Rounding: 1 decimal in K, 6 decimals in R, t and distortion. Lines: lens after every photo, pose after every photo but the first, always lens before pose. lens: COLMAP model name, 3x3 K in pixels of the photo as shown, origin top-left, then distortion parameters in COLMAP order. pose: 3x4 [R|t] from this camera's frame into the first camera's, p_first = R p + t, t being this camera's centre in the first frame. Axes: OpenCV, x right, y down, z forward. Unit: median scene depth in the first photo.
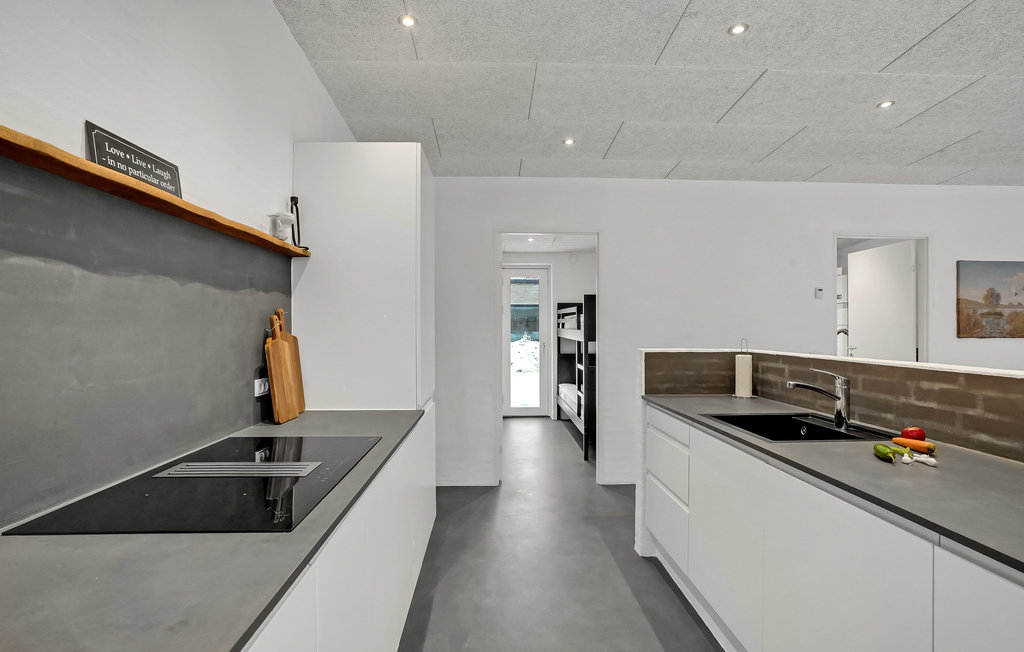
lens RADIAL K [[504.9, 0, 514.6], [0, 504.9, 330.4], [0, 0, 1]] dist [-0.001860, -0.000002]
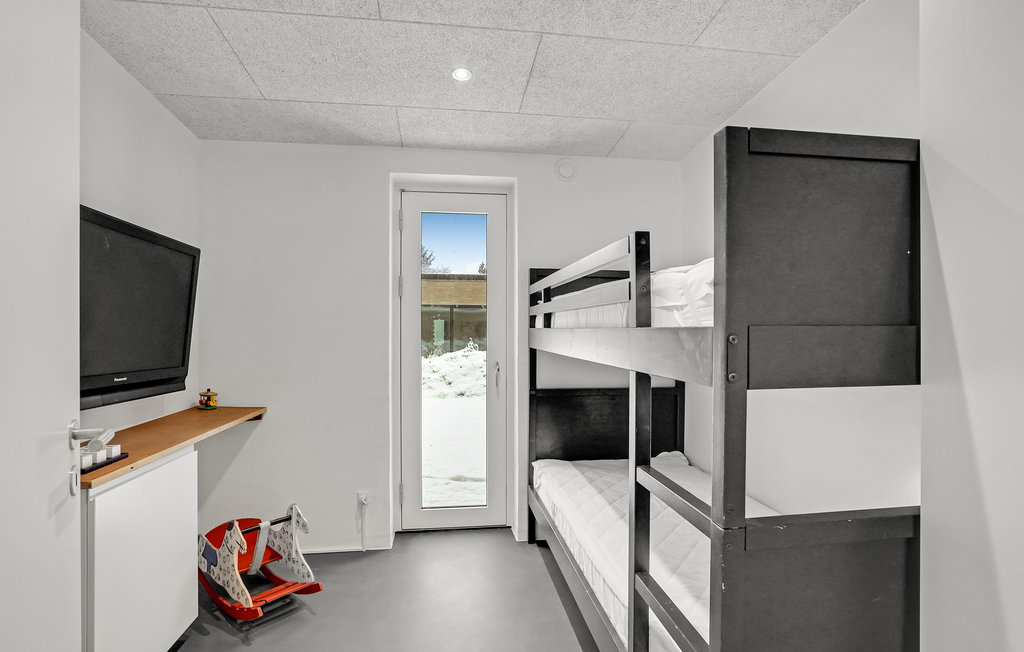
lens RADIAL K [[504.9, 0, 514.6], [0, 504.9, 330.4], [0, 0, 1]] dist [-0.001860, -0.000002]
pose [[0.995446, 0.004663, 0.095216, 0.031737], [-0.003422, 0.999907, -0.013195, 0.003083], [-0.095269, 0.012809, 0.995369, 0.574400]]
